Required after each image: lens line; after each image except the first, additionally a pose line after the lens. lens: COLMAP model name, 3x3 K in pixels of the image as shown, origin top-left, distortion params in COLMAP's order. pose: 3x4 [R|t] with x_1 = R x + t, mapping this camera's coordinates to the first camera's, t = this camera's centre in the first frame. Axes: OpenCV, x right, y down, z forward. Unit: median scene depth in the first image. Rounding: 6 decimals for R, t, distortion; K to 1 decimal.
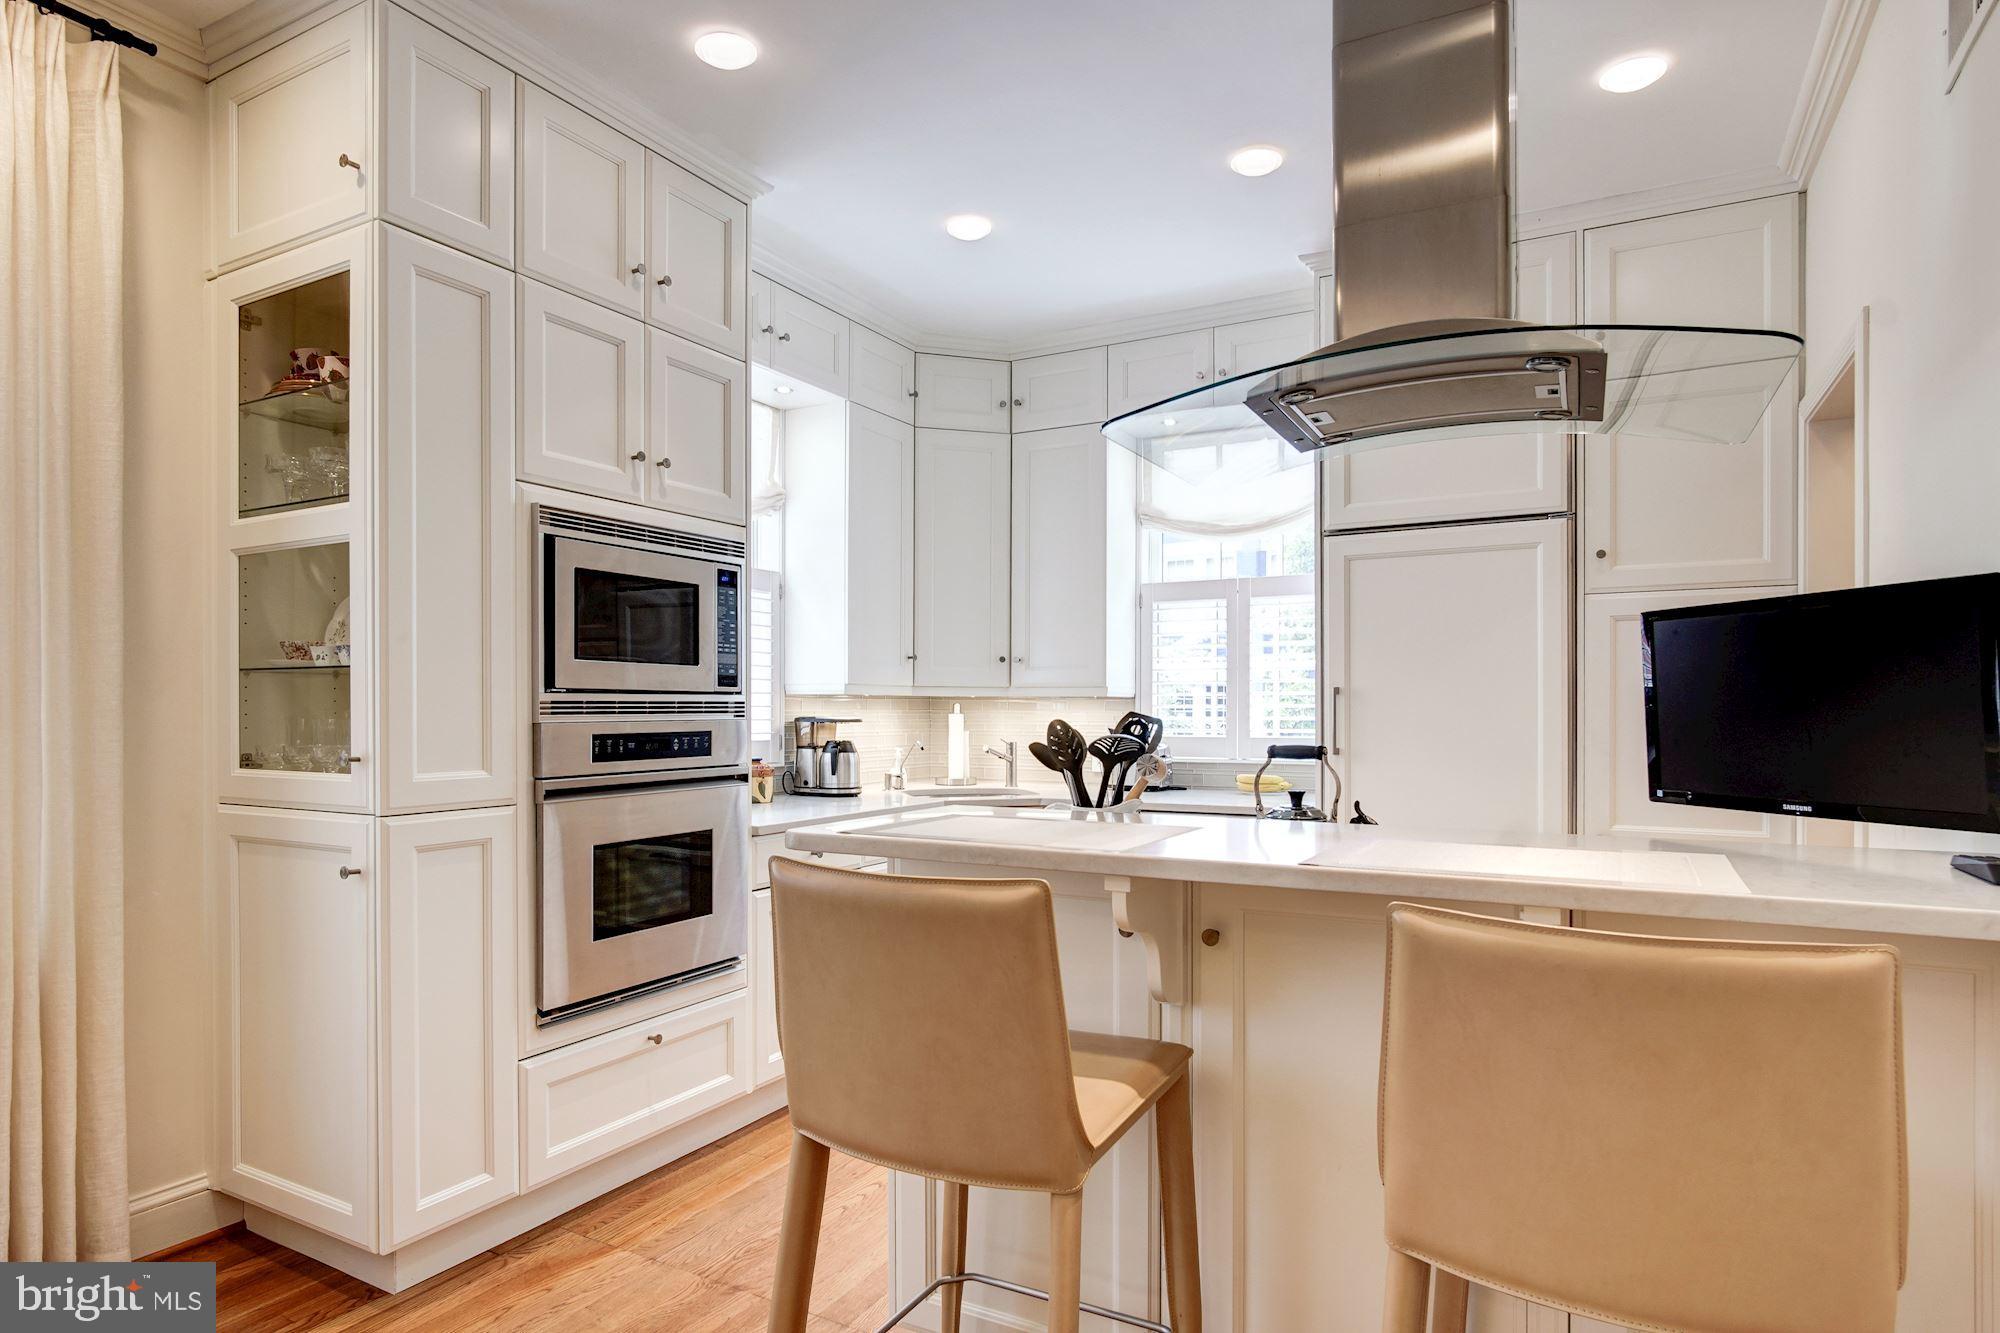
lens RADIAL K [[1079.0, 0, 975.3], [0, 1079.0, 706.6], [0, 0, 1]] dist [-0.018358, 0.006594]
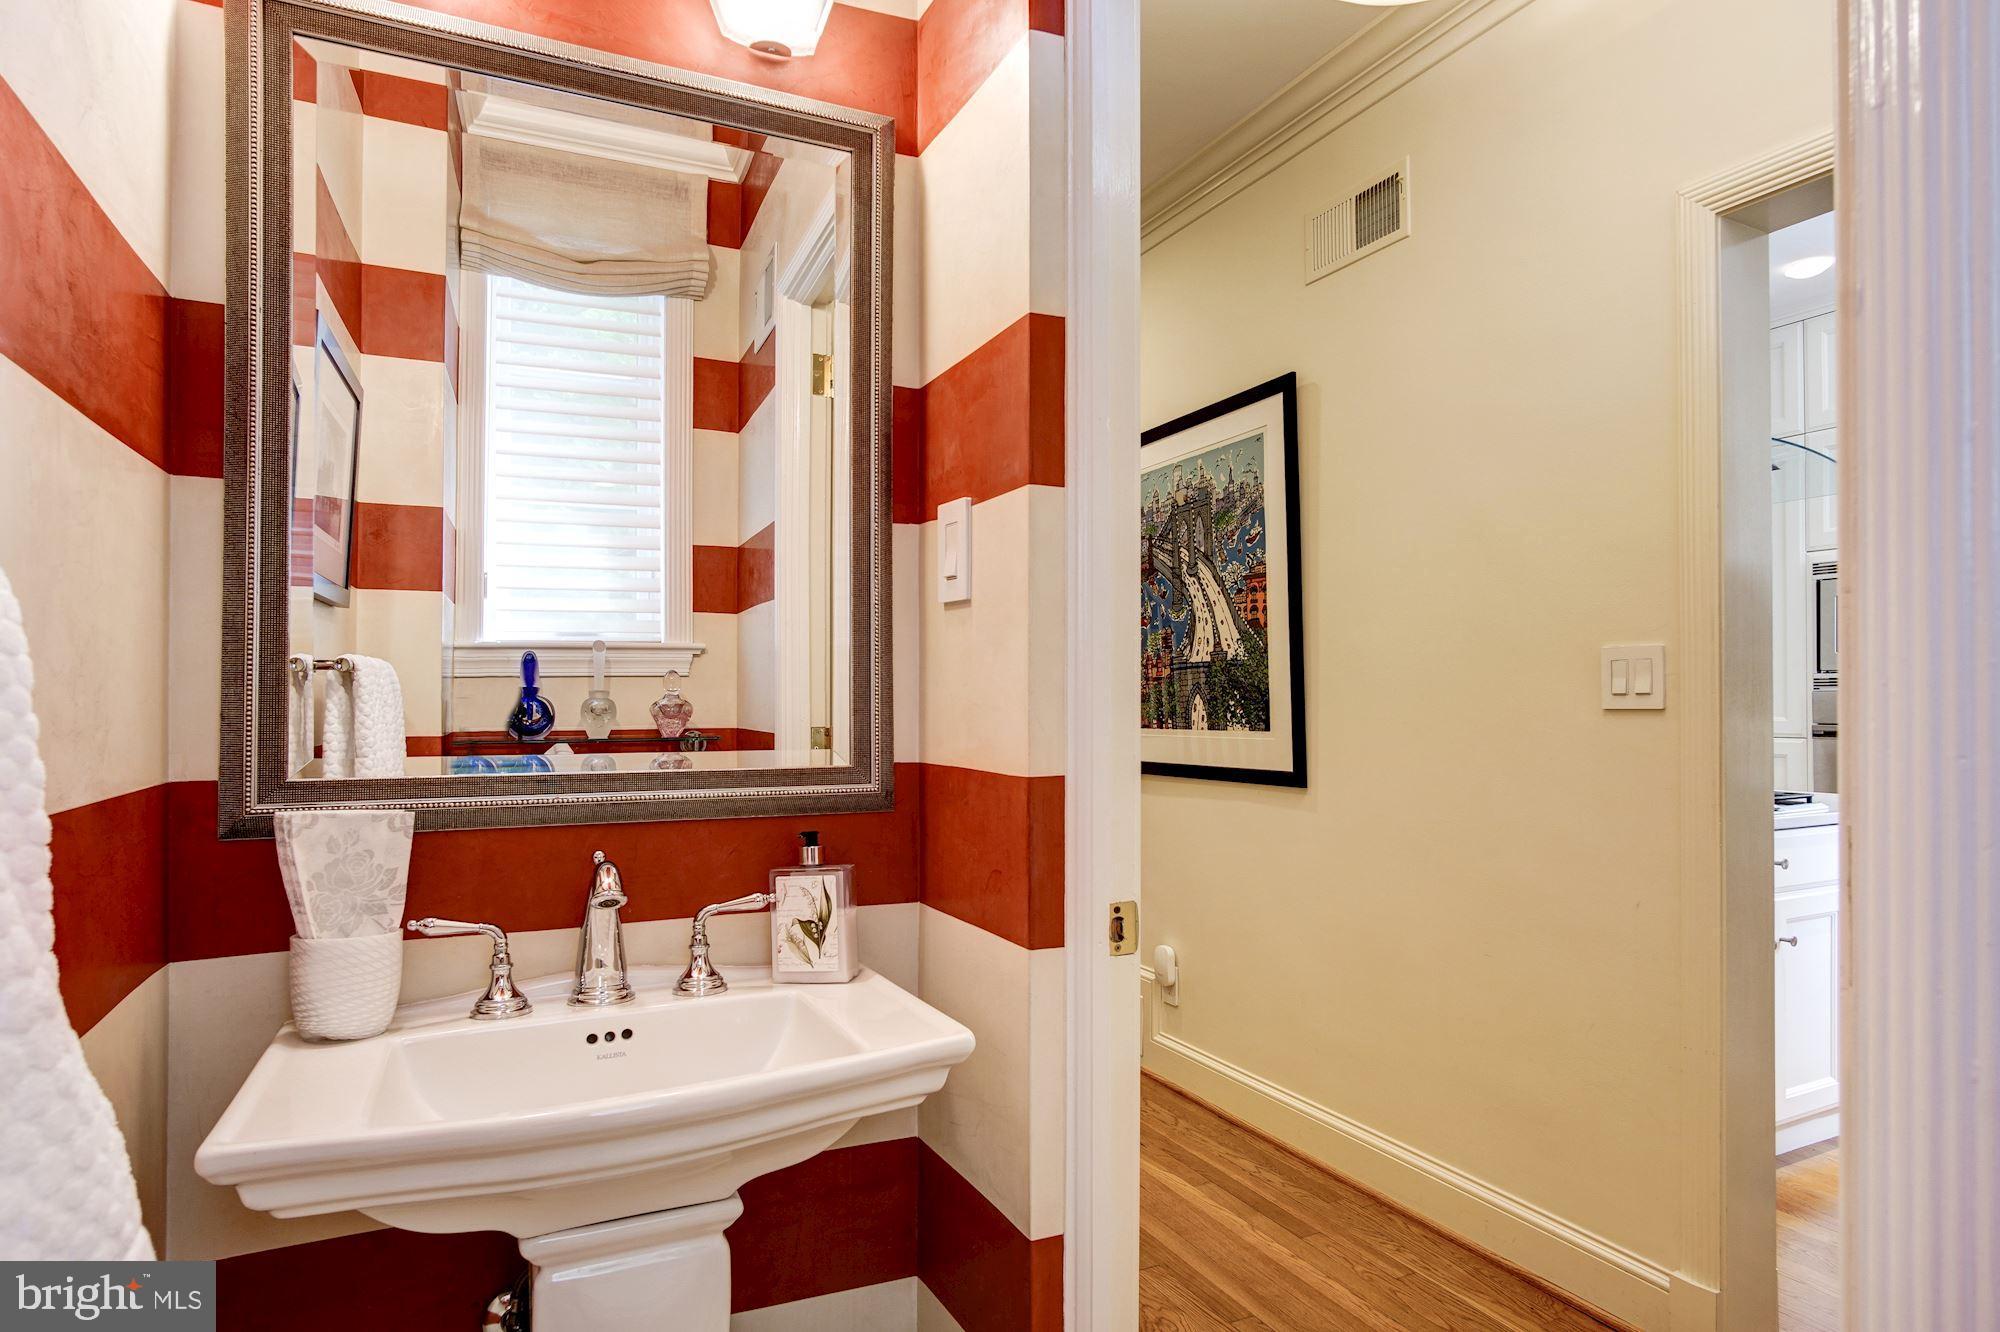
lens RADIAL K [[1079.0, 0, 1003.2], [0, 1079.0, 684.2], [0, 0, 1]] dist [-0.018358, 0.006594]
pose [[-0.560337, -0.012329, -0.828173, 1.501459], [-0.002236, 0.999908, -0.013373, 0.025543], [0.828261, -0.005641, -0.560314, 0.772306]]
